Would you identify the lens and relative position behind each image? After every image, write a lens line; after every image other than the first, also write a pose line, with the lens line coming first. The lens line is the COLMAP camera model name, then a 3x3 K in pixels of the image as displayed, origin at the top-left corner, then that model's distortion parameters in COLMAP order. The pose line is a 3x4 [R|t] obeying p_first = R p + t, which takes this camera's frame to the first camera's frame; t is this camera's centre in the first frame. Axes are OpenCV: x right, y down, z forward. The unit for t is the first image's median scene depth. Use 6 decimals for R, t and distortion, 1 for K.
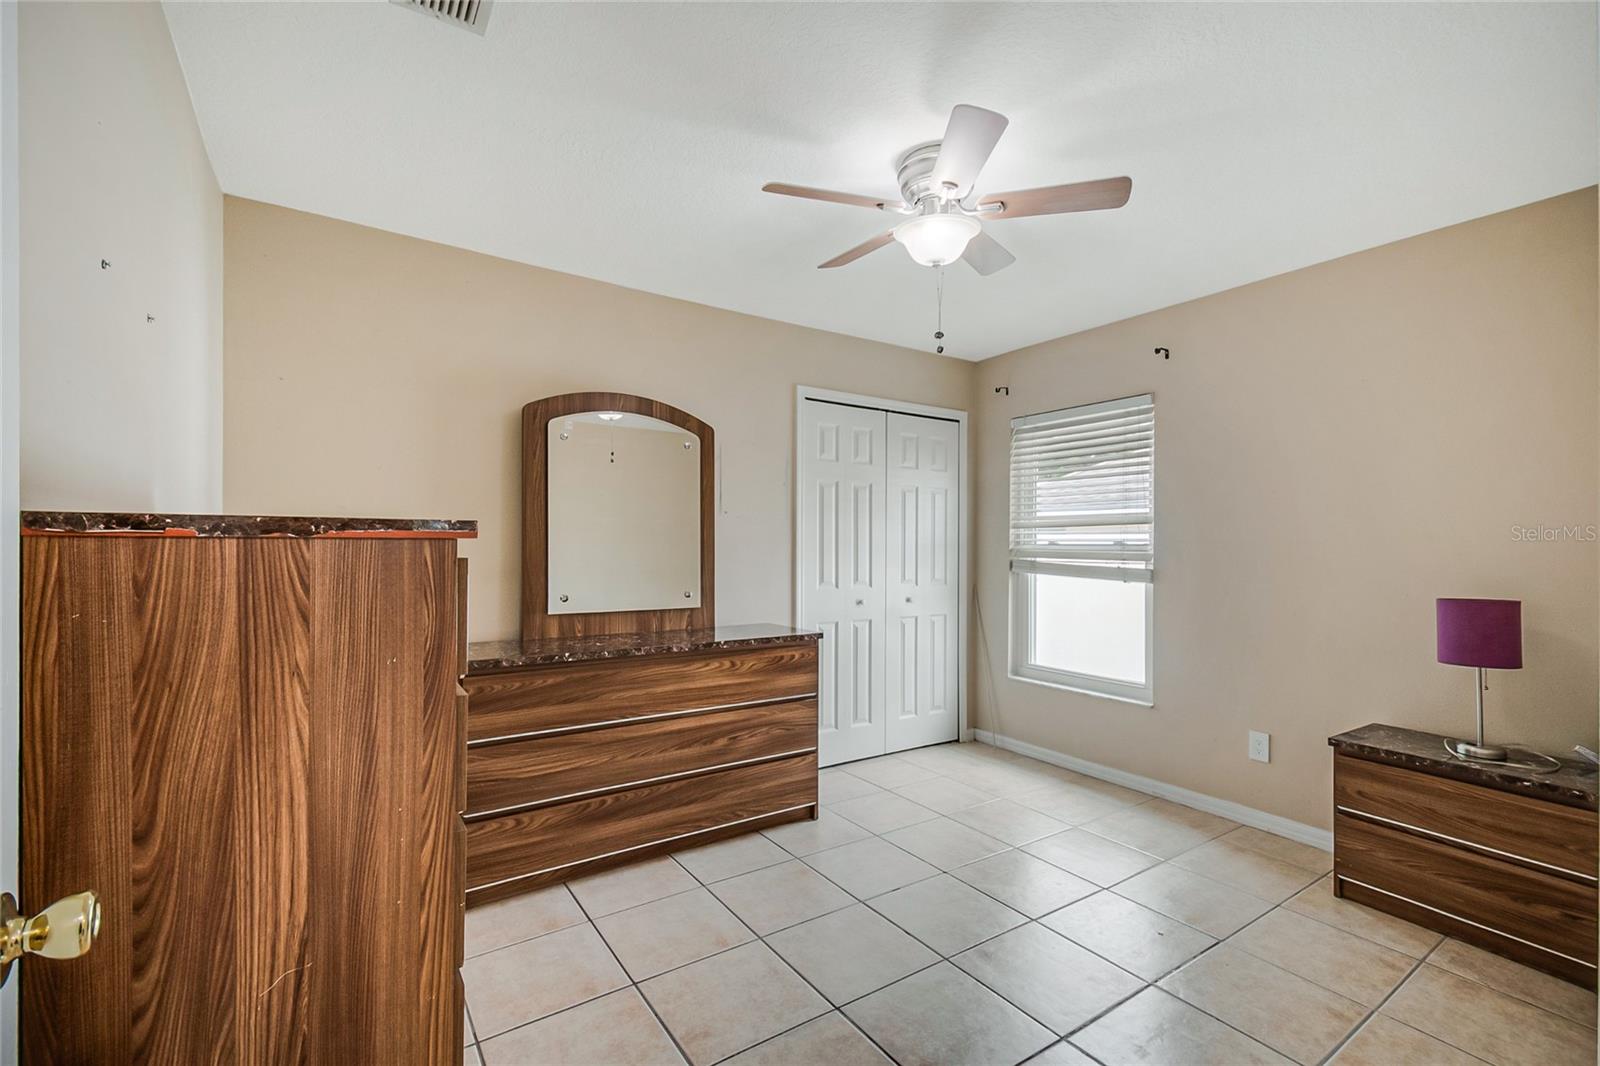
lens RADIAL K [[699.6, 0, 827.3], [0, 699.6, 547.8], [0, 0, 1]] dist [0.028599, -0.028988]
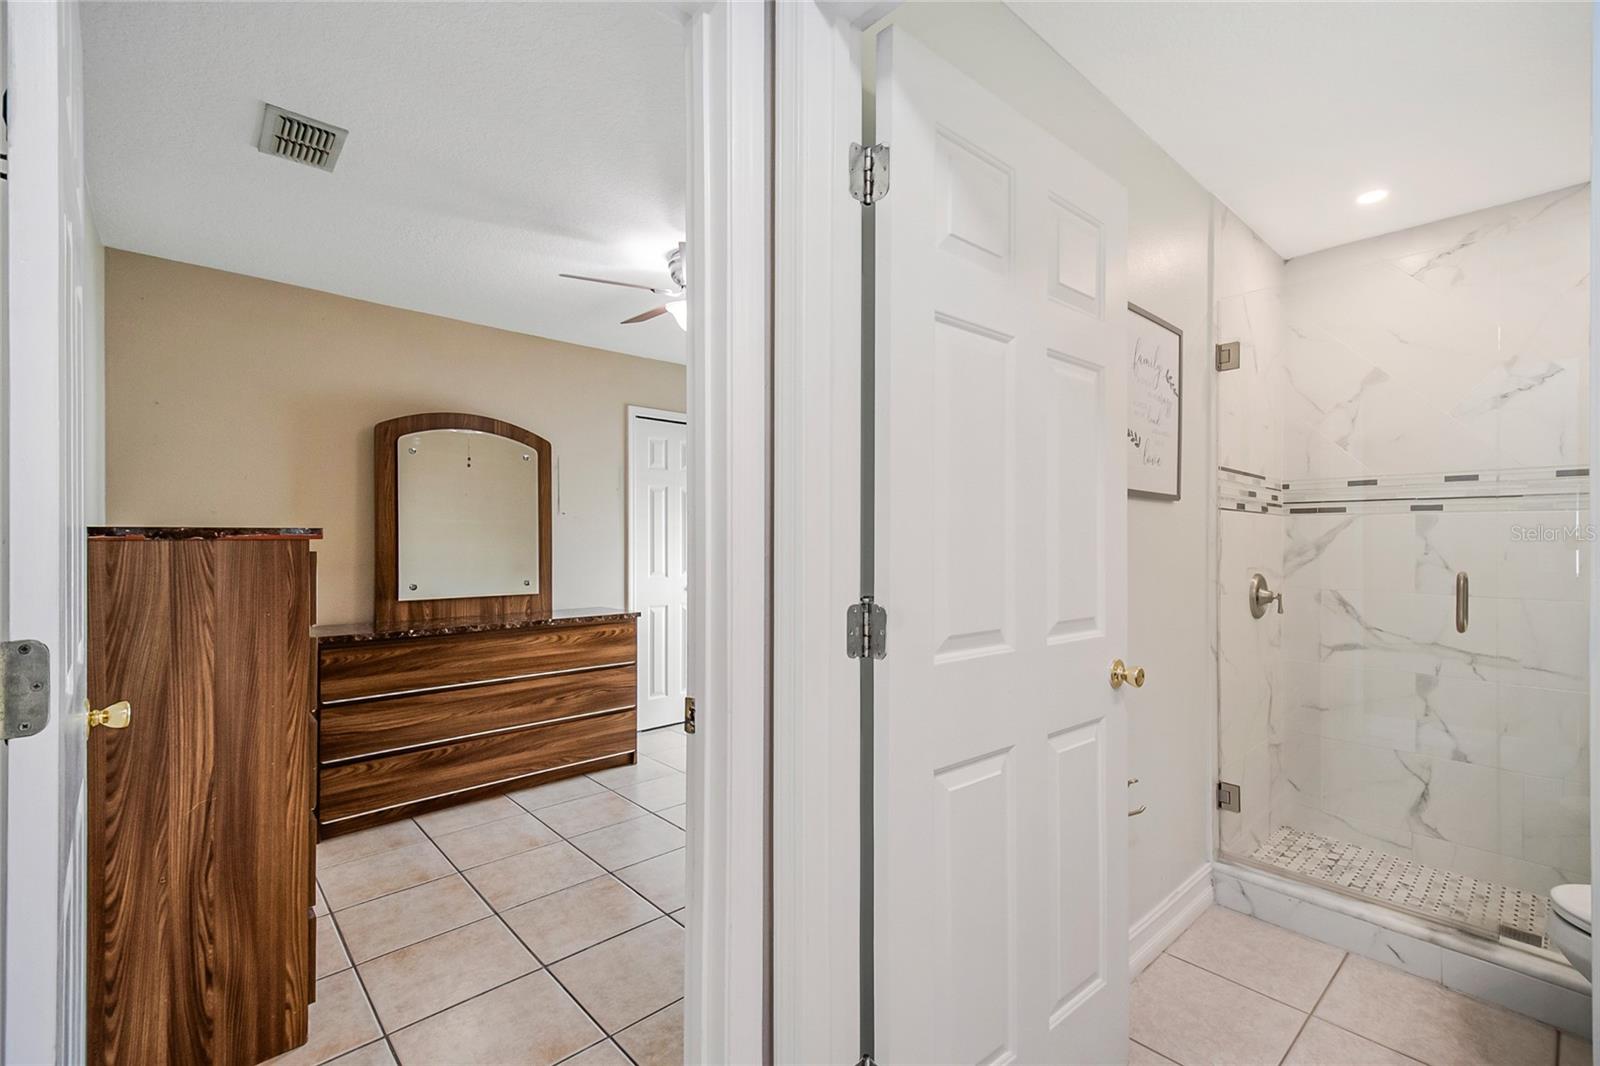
lens RADIAL K [[697.3, 0, 814.3], [0, 697.3, 541.1], [0, 0, 1]] dist [0.042805, -0.039022]
pose [[0.992029, -0.007096, 0.125807, 0.184063], [0.007272, 0.999973, -0.000941, 0.000311], [-0.125797, 0.001848, 0.992054, -0.330204]]
